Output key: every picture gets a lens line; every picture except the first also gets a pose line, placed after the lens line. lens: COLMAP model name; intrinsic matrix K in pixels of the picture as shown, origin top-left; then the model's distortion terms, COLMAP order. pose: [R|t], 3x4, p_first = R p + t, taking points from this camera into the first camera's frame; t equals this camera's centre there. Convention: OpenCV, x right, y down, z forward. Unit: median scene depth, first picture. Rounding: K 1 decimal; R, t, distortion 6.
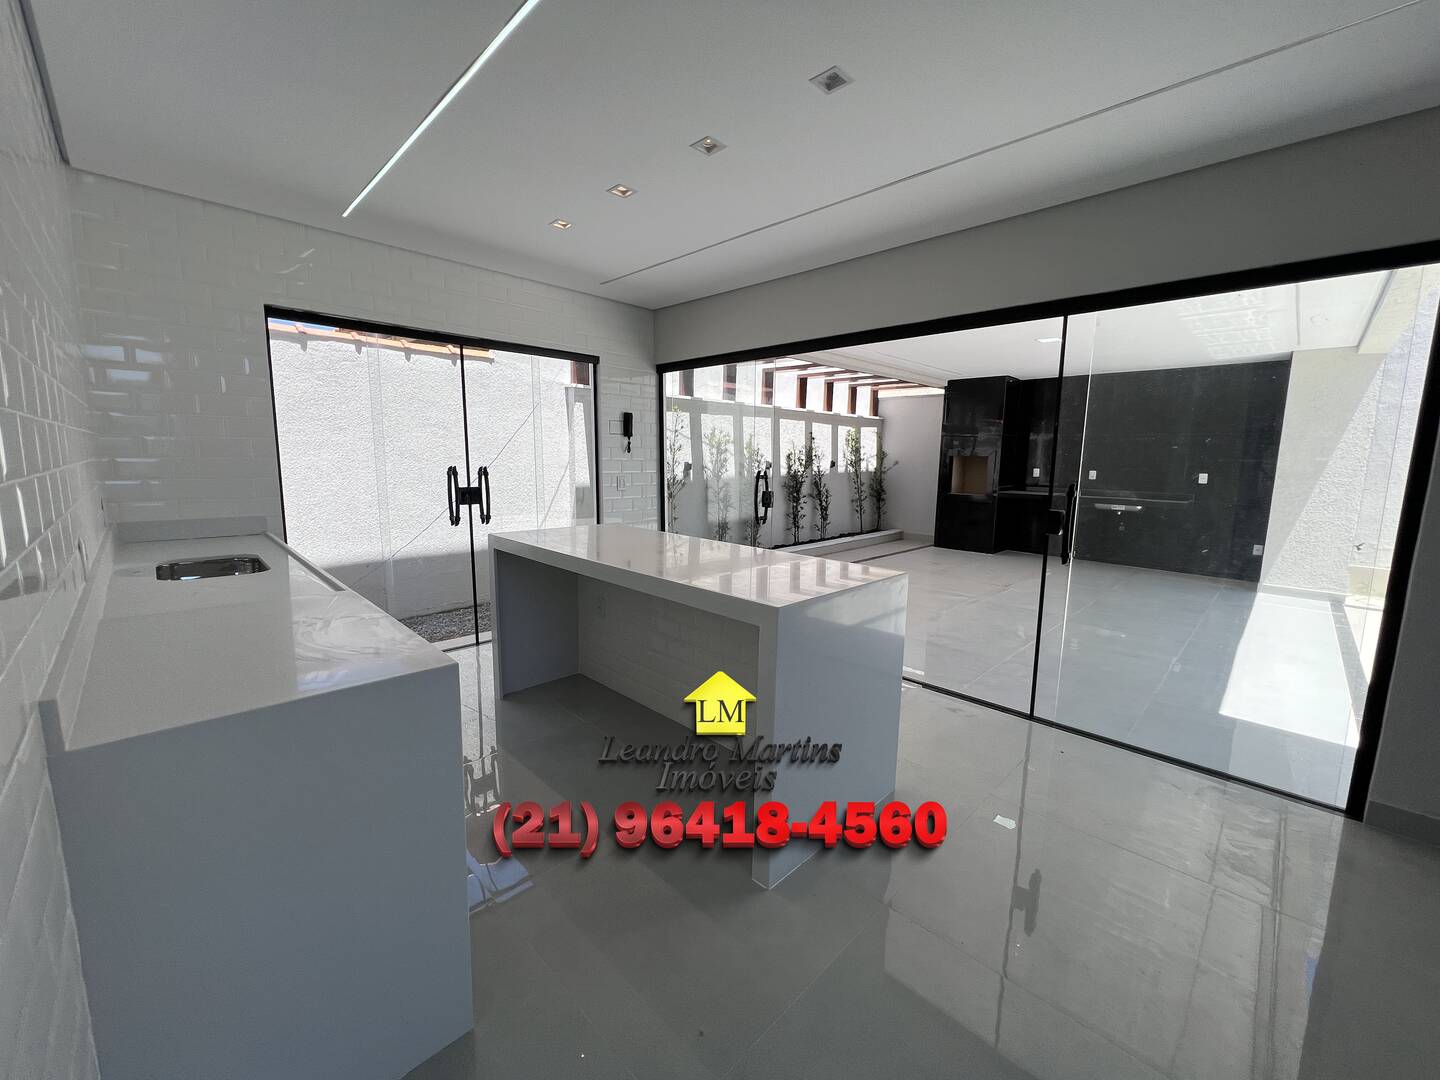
lens RADIAL K [[577.6, 0, 719.6], [0, 577.6, 537.4], [0, 0, 1]] dist [-0.003057, 0.000785]
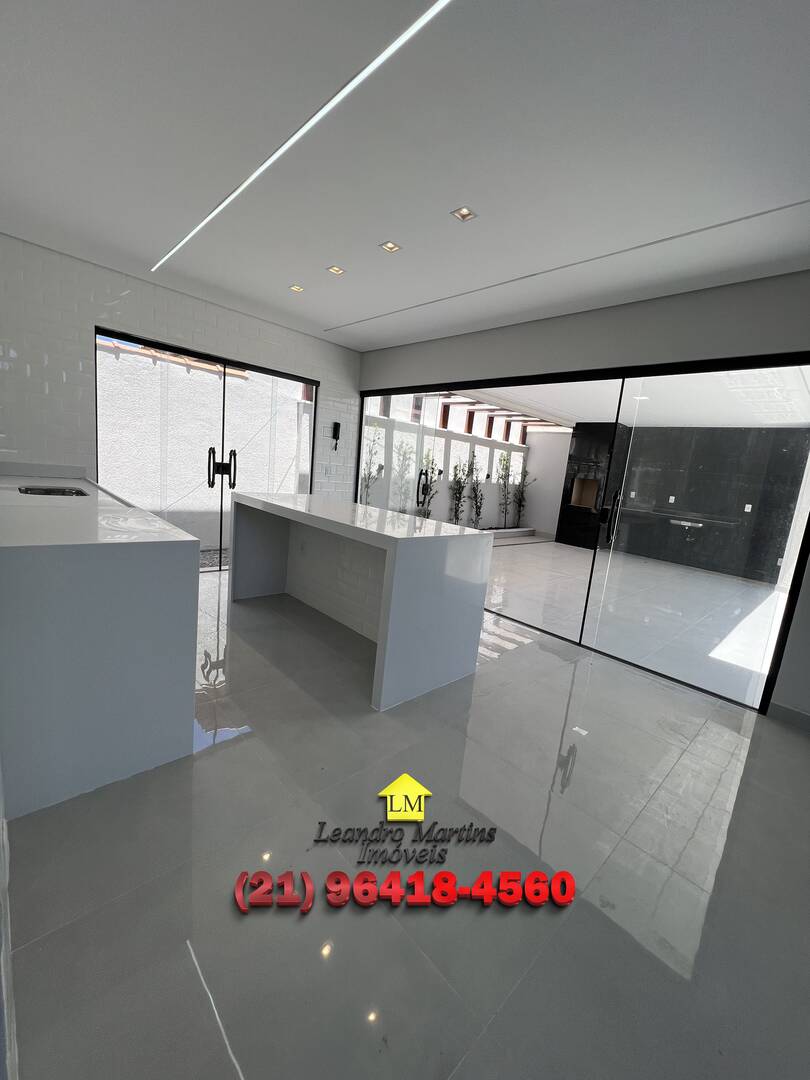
lens RADIAL K [[433.2, 0, 408.0], [0, 433.2, 539.2], [0, 0, 1]] dist [-0.003057, 0.000785]
pose [[0.996069, 0.088343, -0.006497, 0.038192], [-0.088177, 0.995852, 0.022423, 0.025707], [0.008451, -0.021762, 0.999727, -0.063972]]
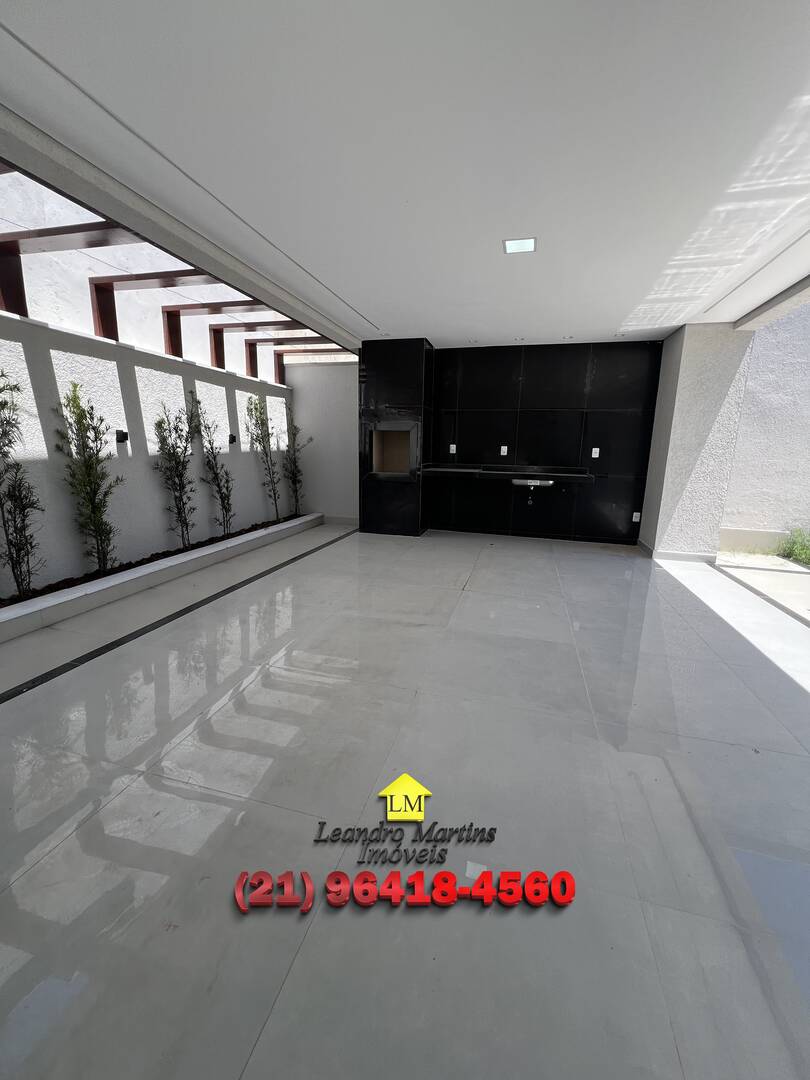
lens RADIAL K [[433.2, 0, 407.0], [0, 433.2, 540.4], [0, 0, 1]] dist [-0.003057, 0.000785]
pose [[0.868258, -0.101973, 0.485519, 0.154487], [0.063348, 0.993425, 0.095363, -0.046433], [-0.492051, -0.052043, 0.869009, 0.549311]]
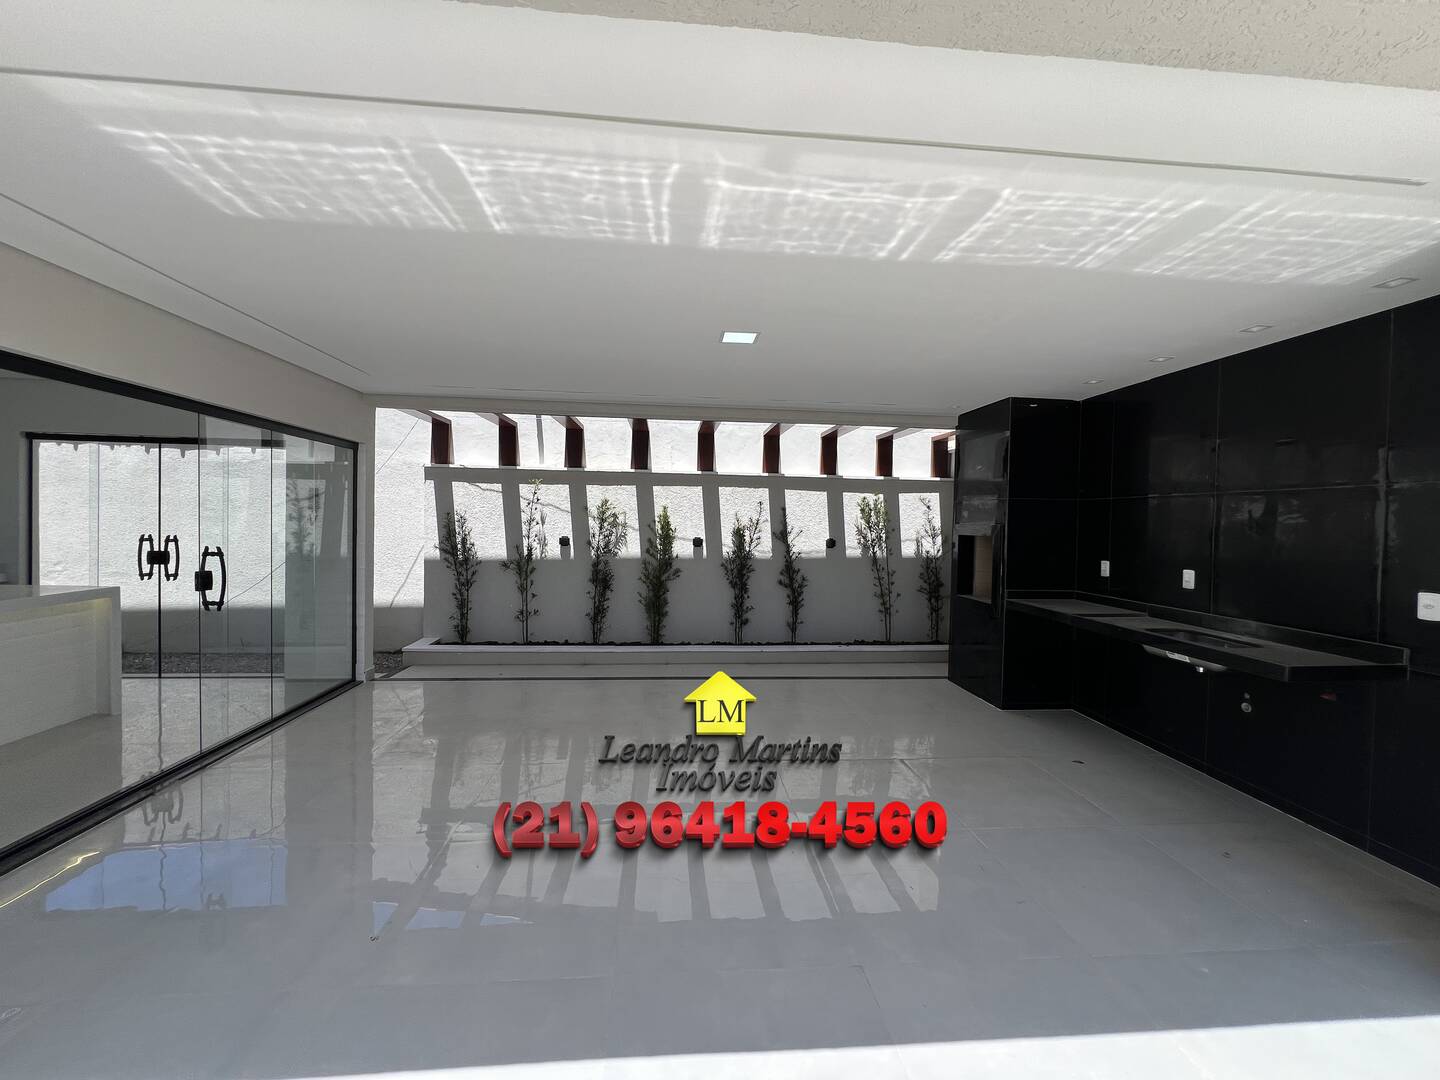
lens RADIAL K [[577.6, 0, 720.7], [0, 577.6, 534.5], [0, 0, 1]] dist [-0.003057, 0.000785]
pose [[0.764993, 0.014178, -0.643883, 0.859327], [-0.100204, 0.990203, -0.097249, -0.079502], [0.636196, 0.138915, 0.758919, 0.524916]]
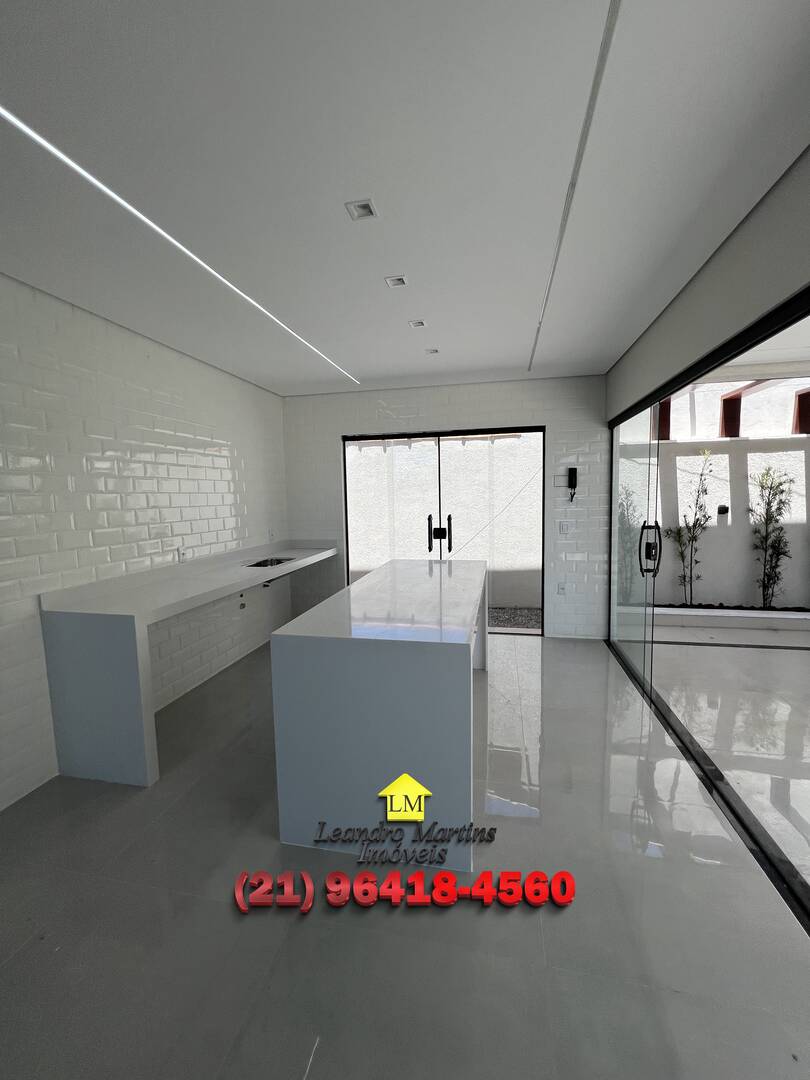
lens RADIAL K [[433.2, 0, 409.2], [0, 433.2, 538.3], [0, 0, 1]] dist [-0.003057, 0.000785]
pose [[0.541642, 0.055022, -0.838806, 0.315208], [-0.089248, 0.995980, 0.007702, -0.039240], [0.835858, 0.070690, 0.544375, 0.195952]]
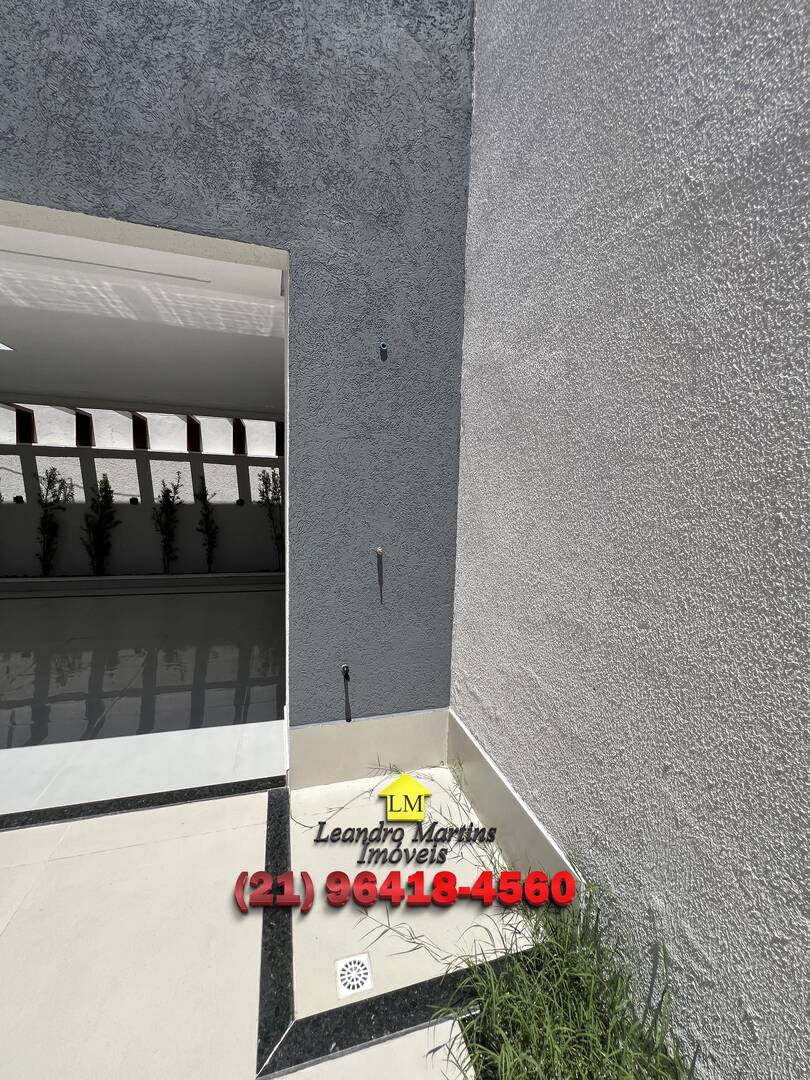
lens RADIAL K [[432.4, 0, 409.0], [0, 432.4, 536.0], [0, 0, 1]] dist [0.001840, 0.000406]
pose [[0.875749, 0.048964, -0.480277, 1.296803], [-0.081218, 0.995607, -0.046592, -0.081241], [0.475886, 0.079810, 0.875878, 0.693980]]
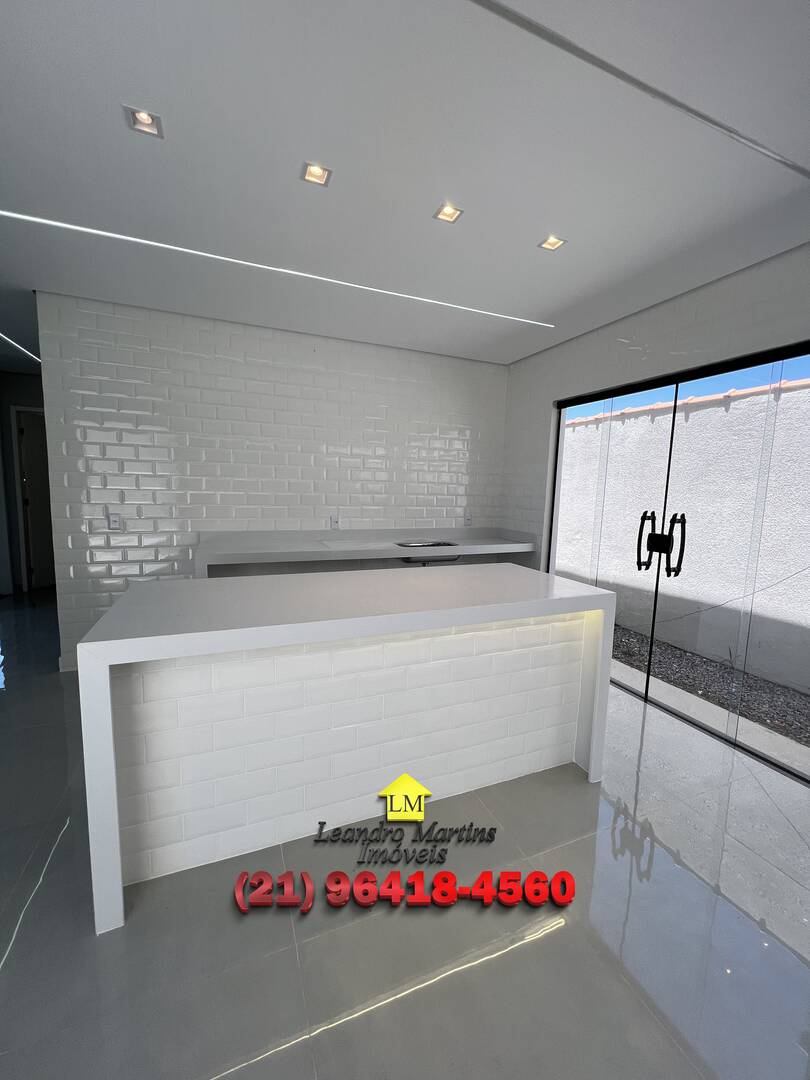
lens RADIAL K [[433.2, 0, 409.2], [0, 433.2, 541.9], [0, 0, 1]] dist [-0.003057, 0.000785]
pose [[-0.379337, 0.088455, -0.921021, 0.238036], [-0.165084, 0.972977, 0.161437, -0.077725], [0.910412, 0.213285, -0.354484, 0.564010]]
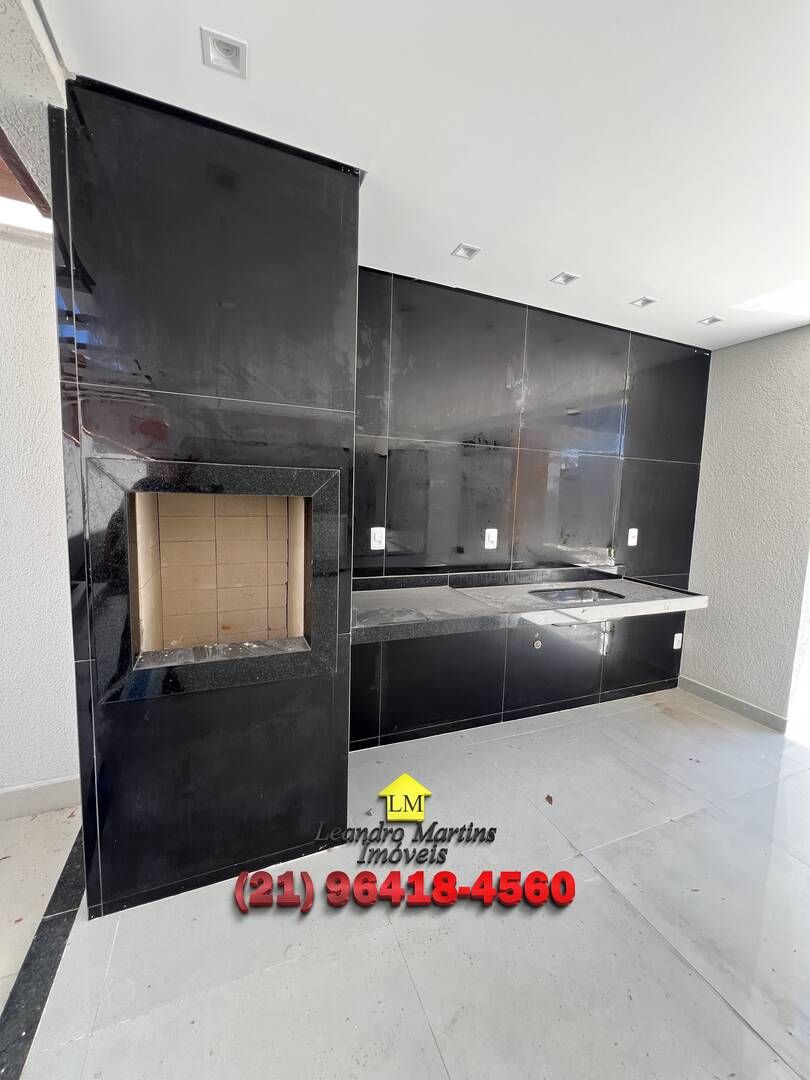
lens RADIAL K [[432.4, 0, 404.9], [0, 432.4, 534.5], [0, 0, 1]] dist [0.001840, 0.000406]
pose [[0.380481, -0.095996, 0.919793, 0.421049], [0.103998, 0.992730, 0.060588, -0.180323], [-0.918922, 0.072604, 0.387699, 1.218874]]
